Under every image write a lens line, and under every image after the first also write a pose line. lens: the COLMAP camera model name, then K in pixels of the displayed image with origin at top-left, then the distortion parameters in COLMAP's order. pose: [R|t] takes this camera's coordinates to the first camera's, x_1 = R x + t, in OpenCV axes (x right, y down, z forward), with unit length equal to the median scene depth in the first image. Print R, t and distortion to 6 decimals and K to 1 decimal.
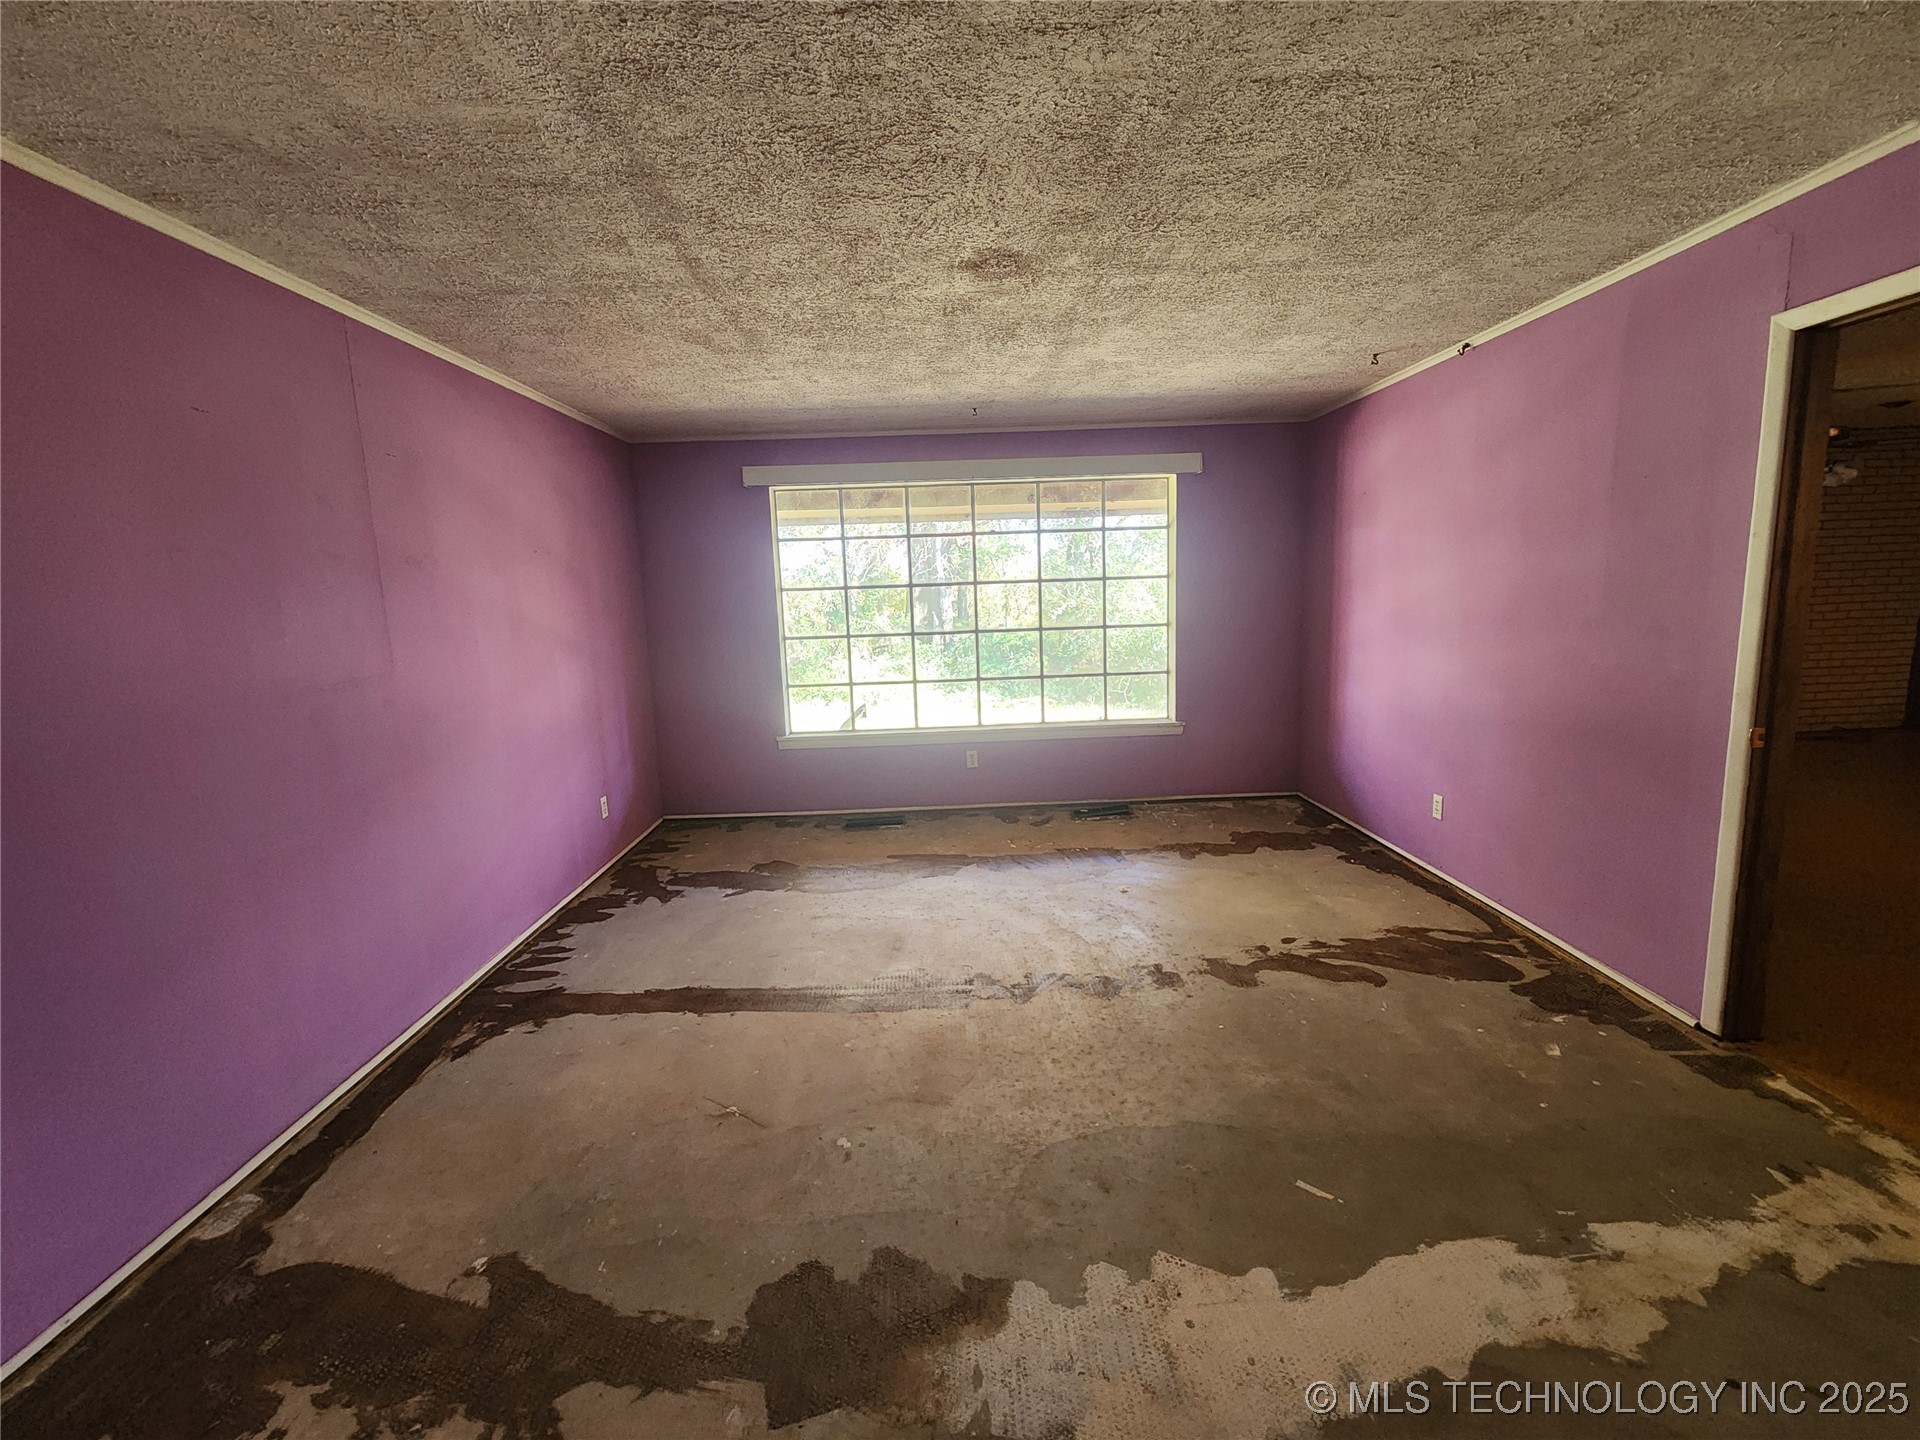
lens RADIAL K [[784.9, 0, 960.3], [0, 784.9, 704.2], [0, 0, 1]] dist [0.002265, -0.001398]
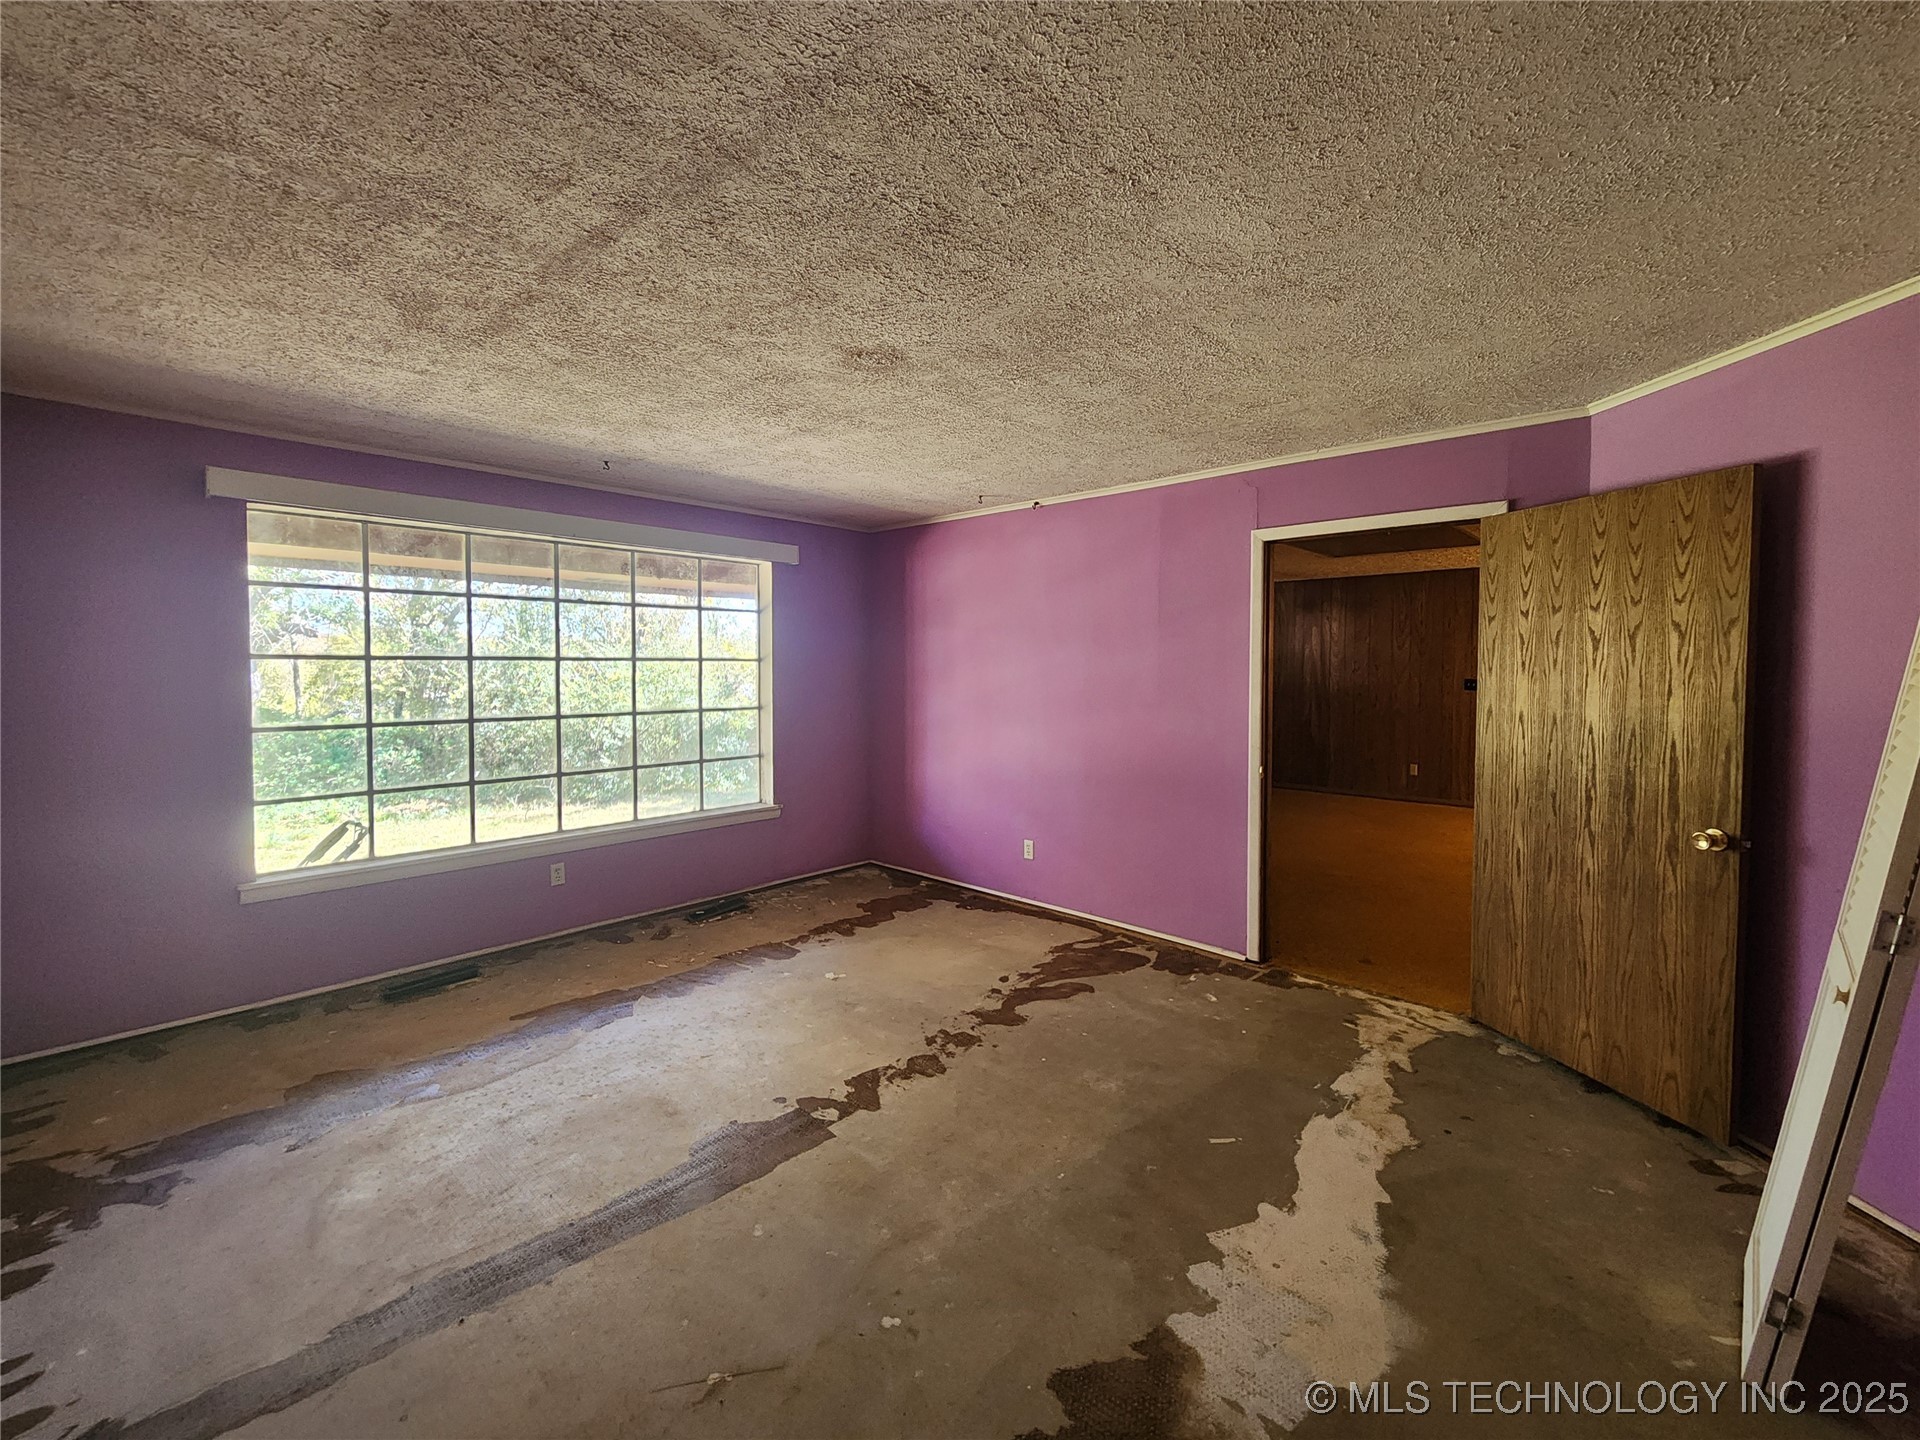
lens RADIAL K [[802.4, 0, 959.7], [0, 802.4, 690.2], [0, 0, 1]] dist [0.001610, -0.000438]
pose [[0.694250, 0.013338, 0.719610, -0.410820], [0.077314, 0.992661, -0.092988, -0.013052], [-0.715569, 0.120193, 0.688124, 0.159544]]
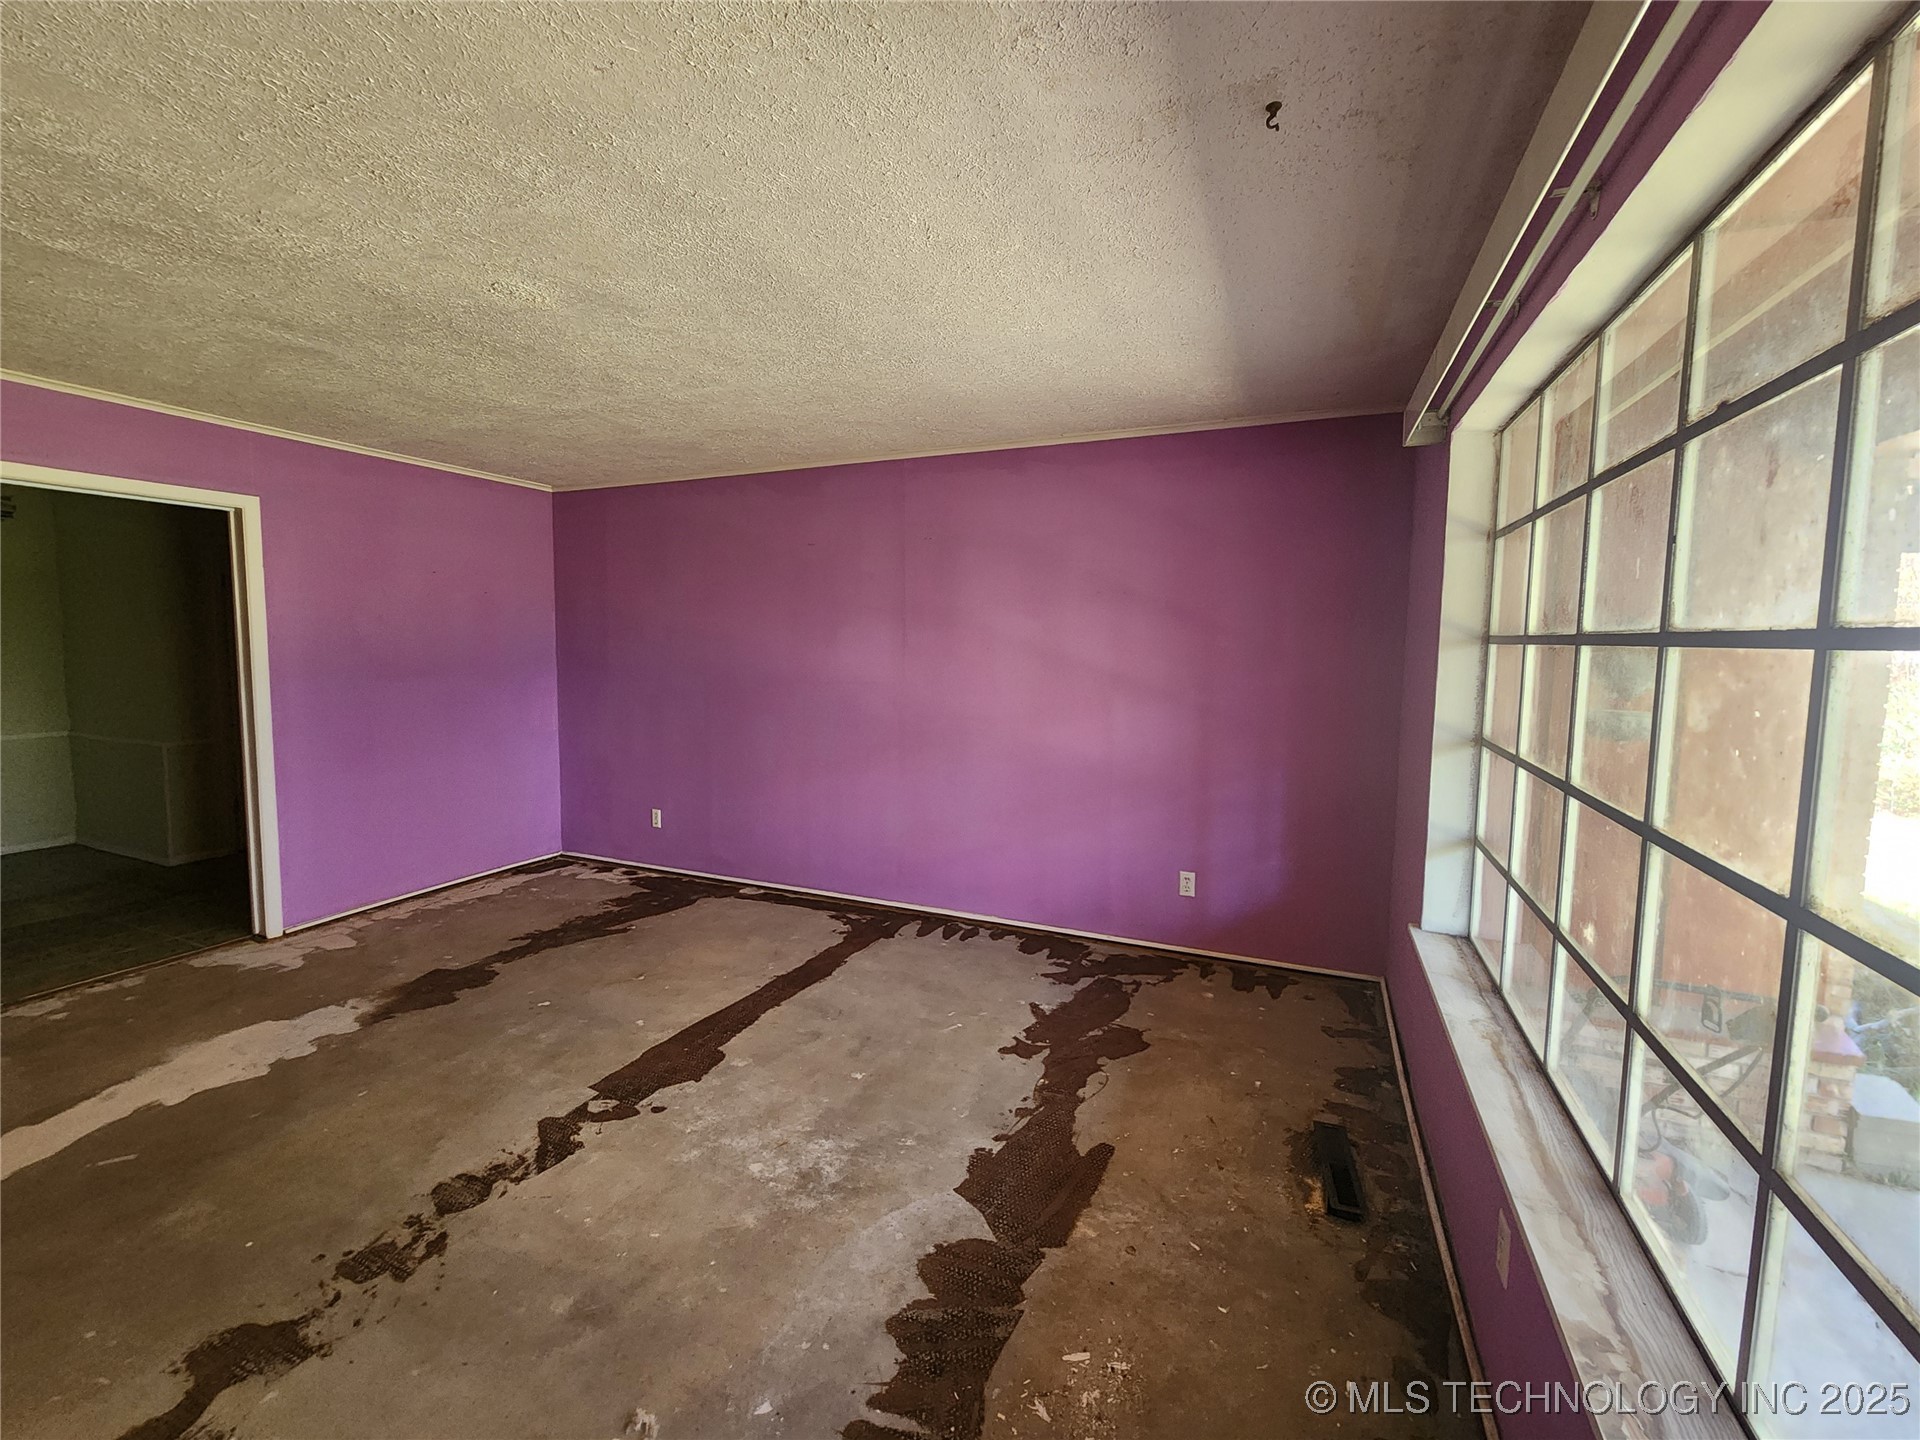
lens RADIAL K [[784.9, 0, 960.3], [0, 784.9, 704.2], [0, 0, 1]] dist [0.002265, -0.001398]
pose [[-0.413483, 0.108749, -0.903994, 0.465055], [-0.128288, 0.975979, 0.176087, -0.207332], [0.901429, 0.188781, -0.389599, 1.249406]]
